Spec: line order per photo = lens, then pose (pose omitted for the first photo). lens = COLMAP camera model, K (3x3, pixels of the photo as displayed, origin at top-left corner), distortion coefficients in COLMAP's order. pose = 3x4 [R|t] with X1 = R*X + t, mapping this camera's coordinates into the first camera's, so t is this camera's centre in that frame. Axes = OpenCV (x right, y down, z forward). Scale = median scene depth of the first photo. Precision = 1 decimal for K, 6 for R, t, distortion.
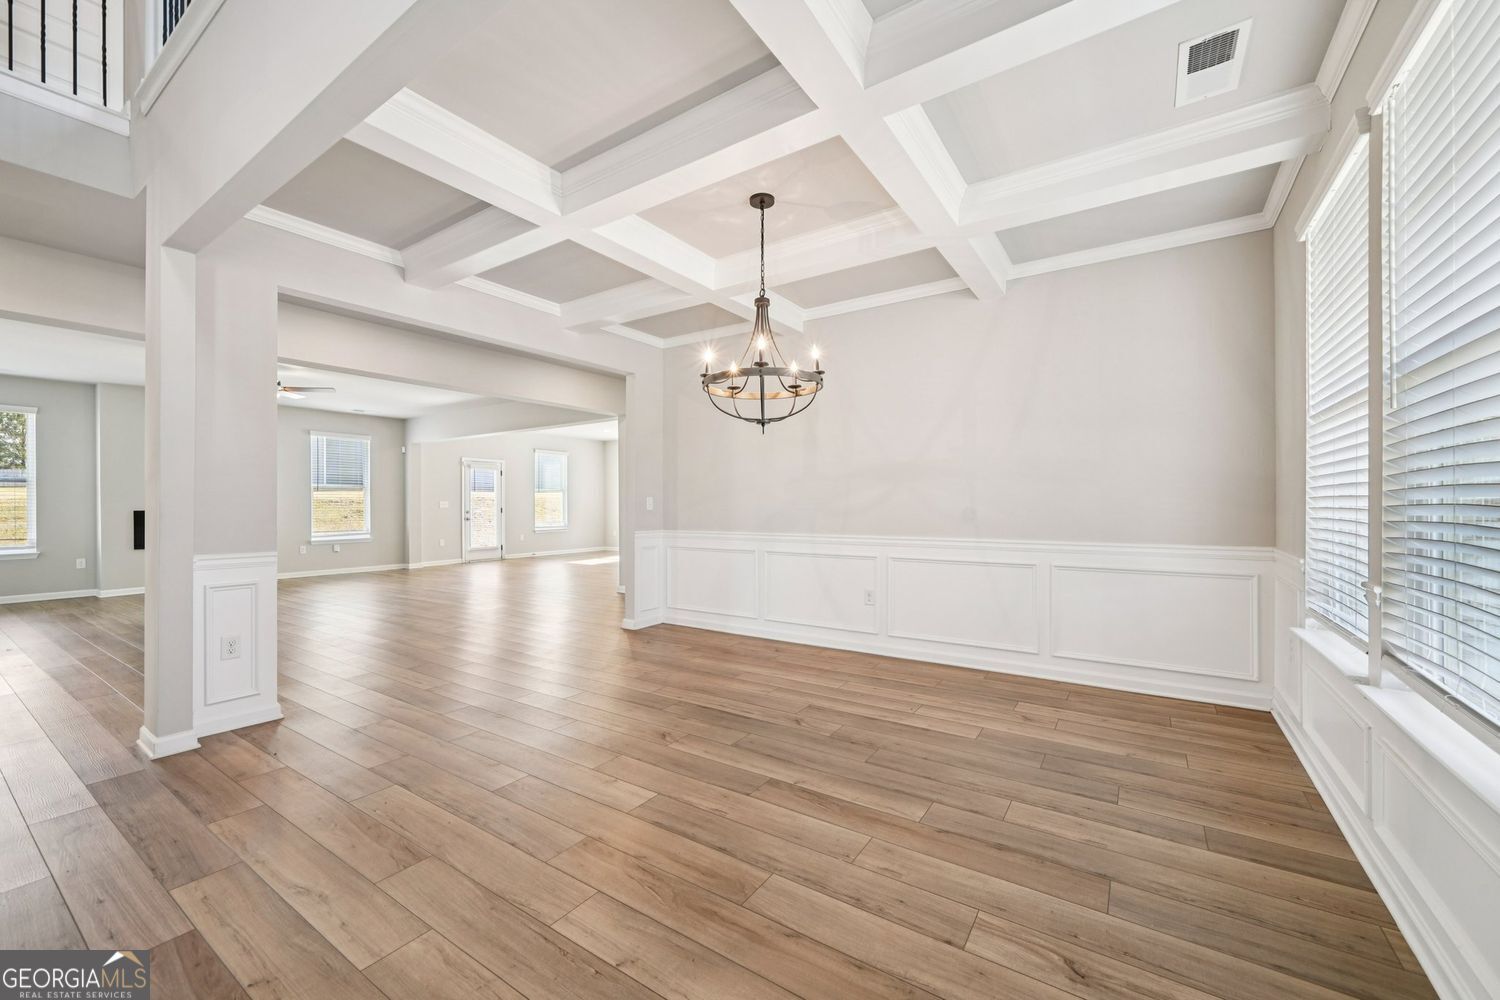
lens RADIAL K [[593.9, 0, 755.1], [0, 593.9, 502.9], [0, 0, 1]] dist [-0.003315, 0.000382]
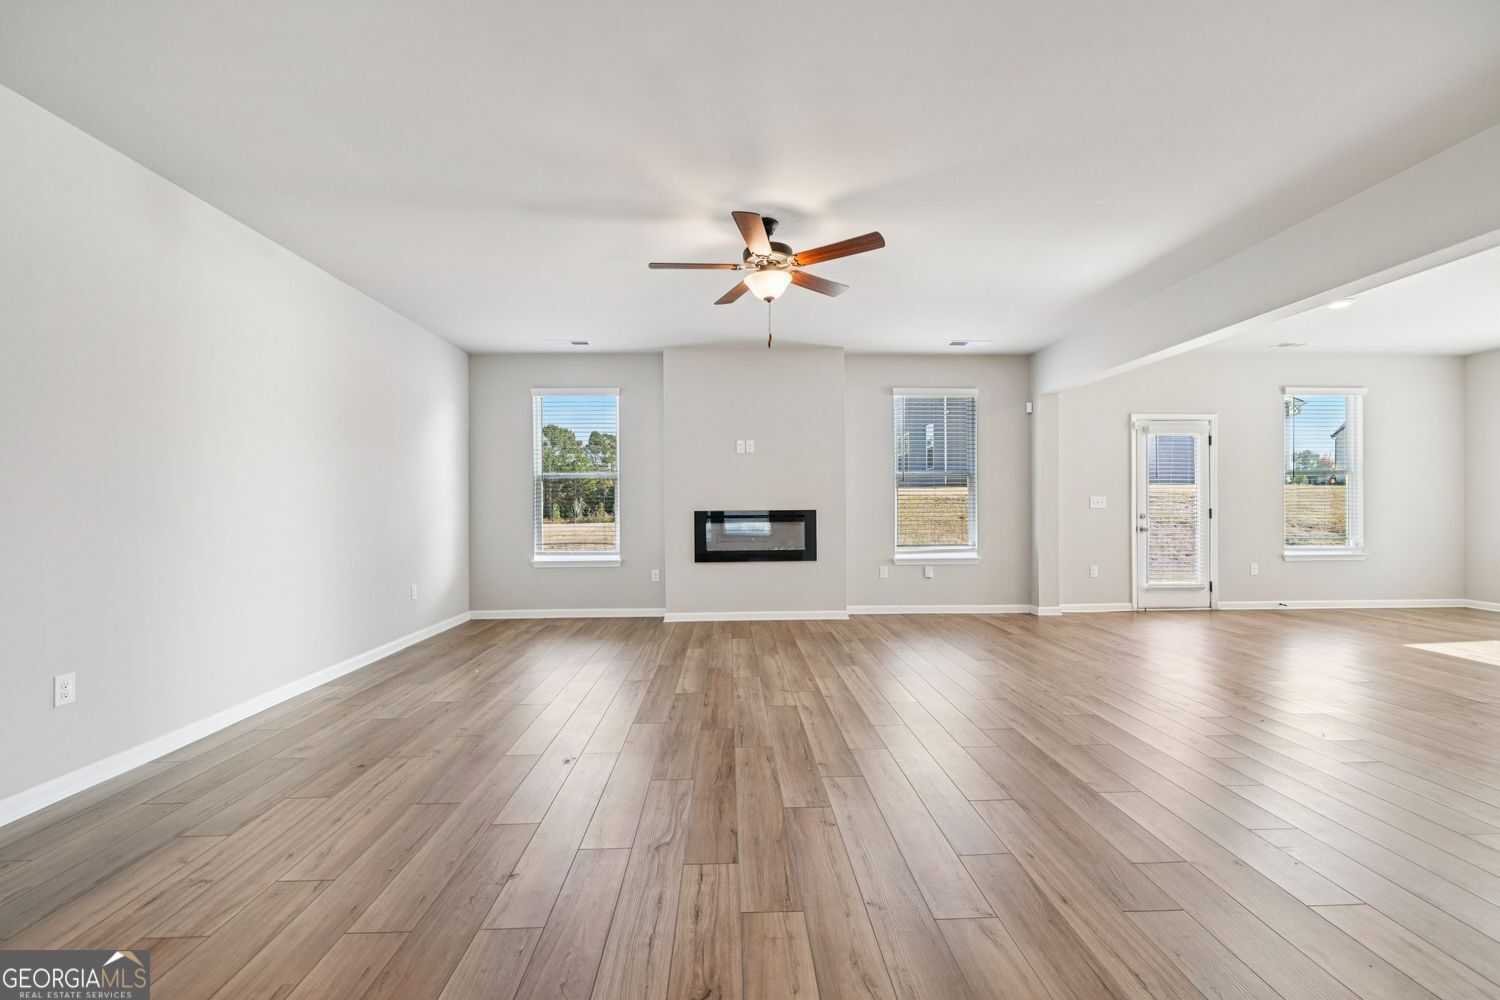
lens RADIAL K [[593.9, 0, 754.4], [0, 593.9, 509.4], [0, 0, 1]] dist [-0.003315, 0.000382]
pose [[0.579165, 0.002158, -0.815208, -0.828521], [0.004046, 0.999977, 0.005522, 0.016187], [0.815200, -0.006497, 0.579143, 1.339521]]
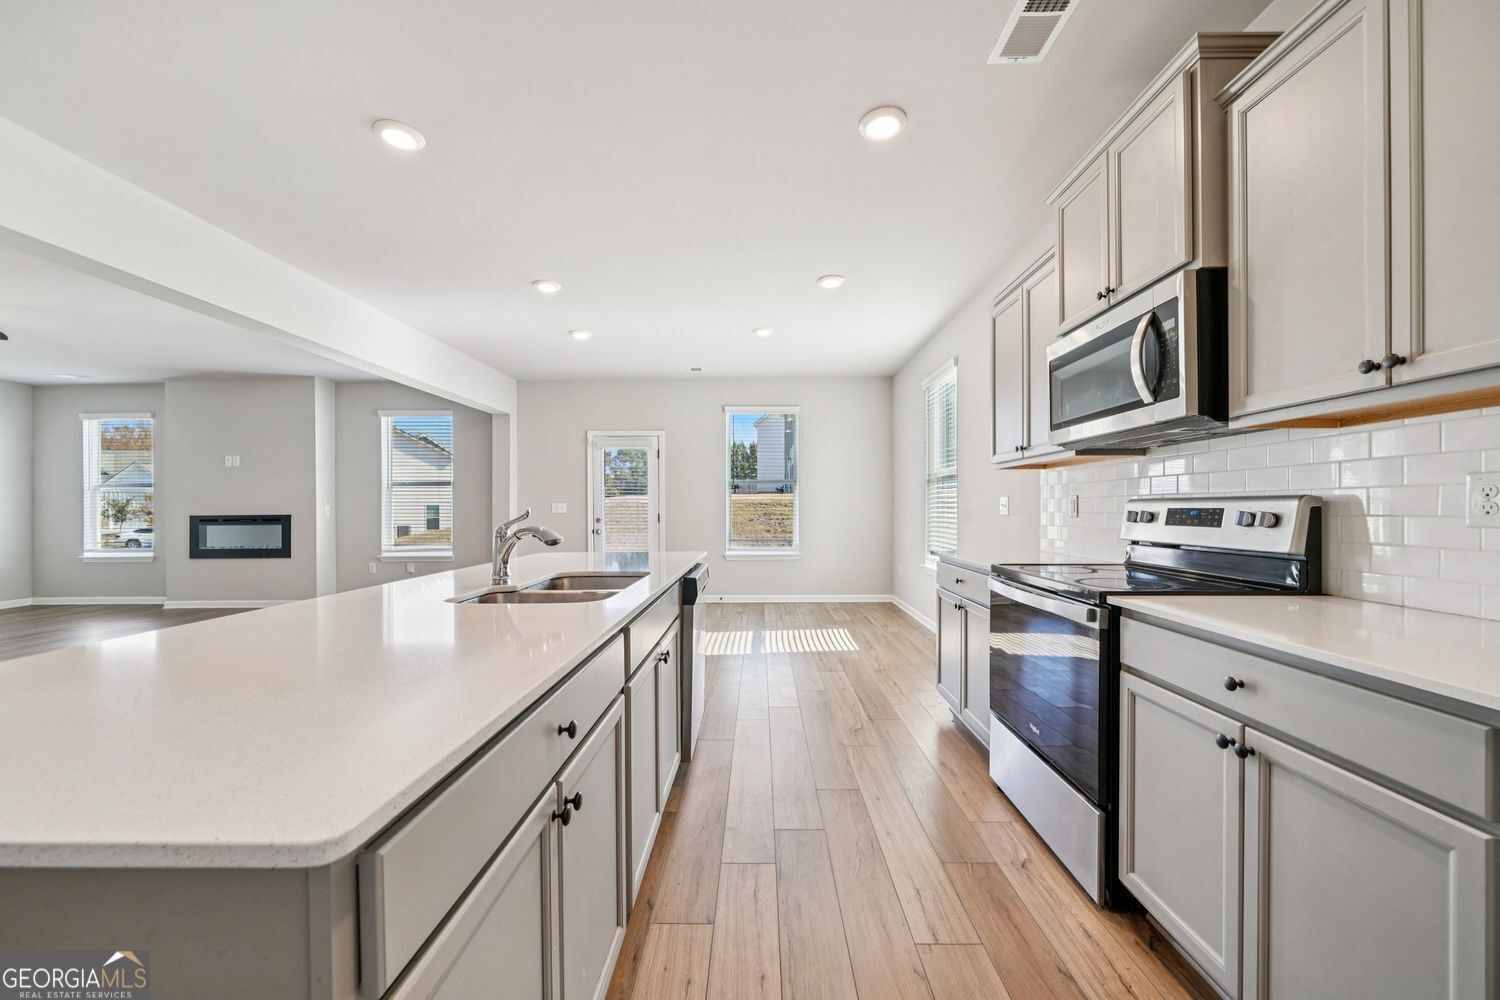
lens RADIAL K [[518.8, 0, 752.2], [0, 518.8, 507.5], [0, 0, 1]] dist [0.008014, -0.000096]
pose [[0.530971, -0.003589, -0.847382, 0.180366], [0.003657, 0.999991, -0.001944, 0.012617], [0.847382, -0.002066, 0.530980, 2.800798]]
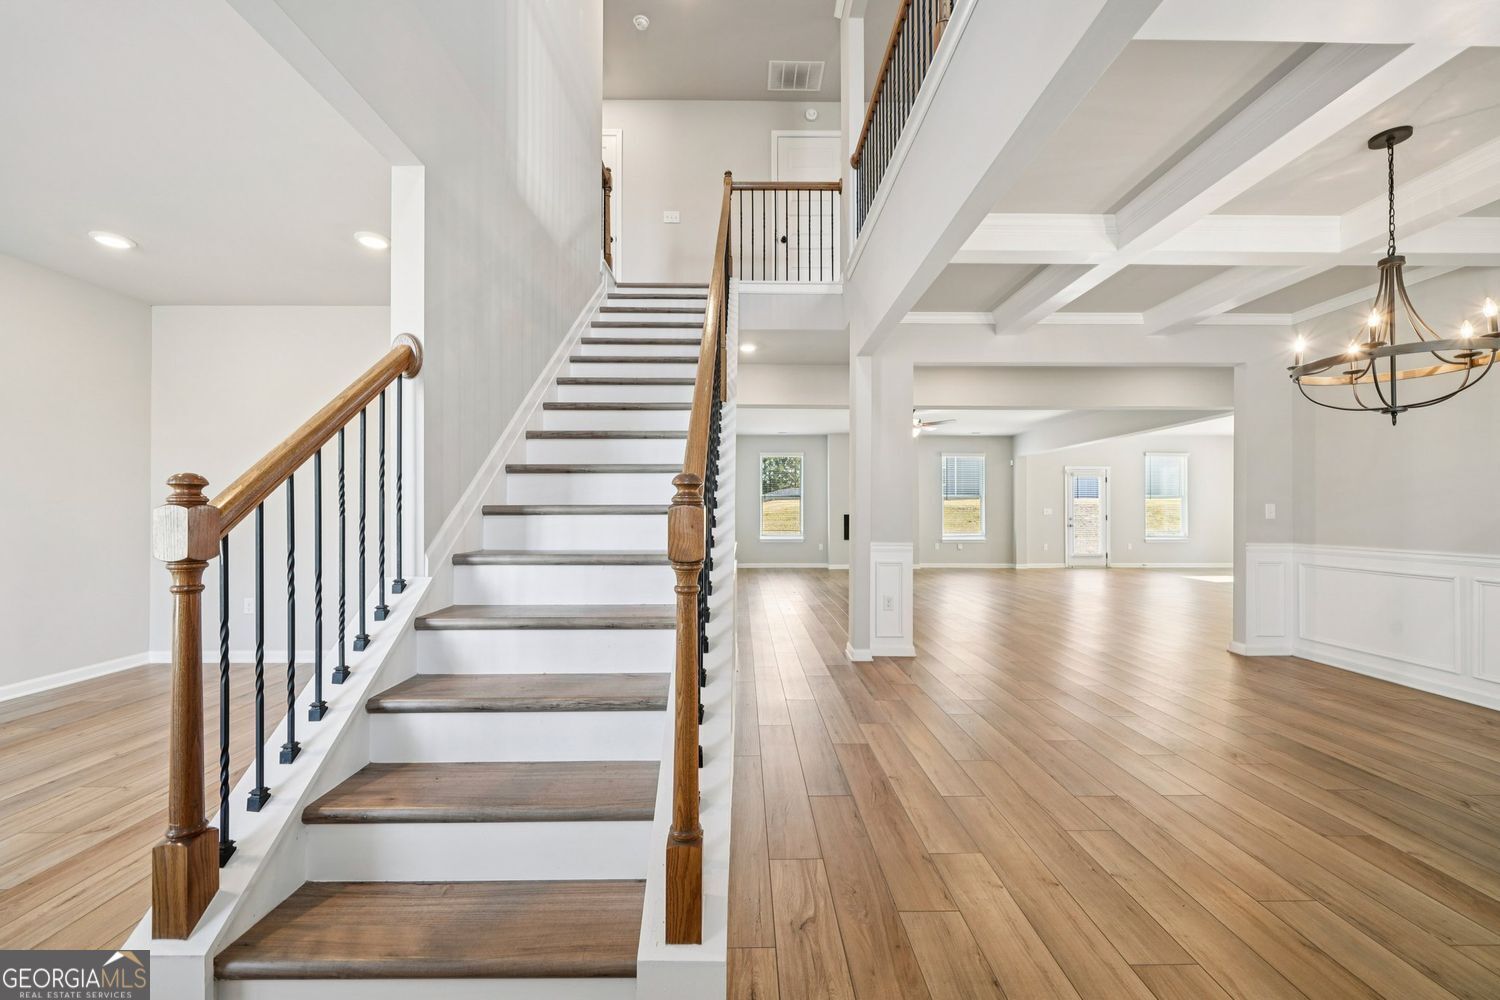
lens RADIAL K [[593.9, 0, 746.1], [0, 593.9, 504.0], [0, 0, 1]] dist [-0.003315, 0.000382]
pose [[0.563473, -0.005021, -0.826119, 0.167543], [-0.003197, 0.999961, -0.008258, -0.000389], [0.826128, 0.007294, 0.563435, -0.162990]]
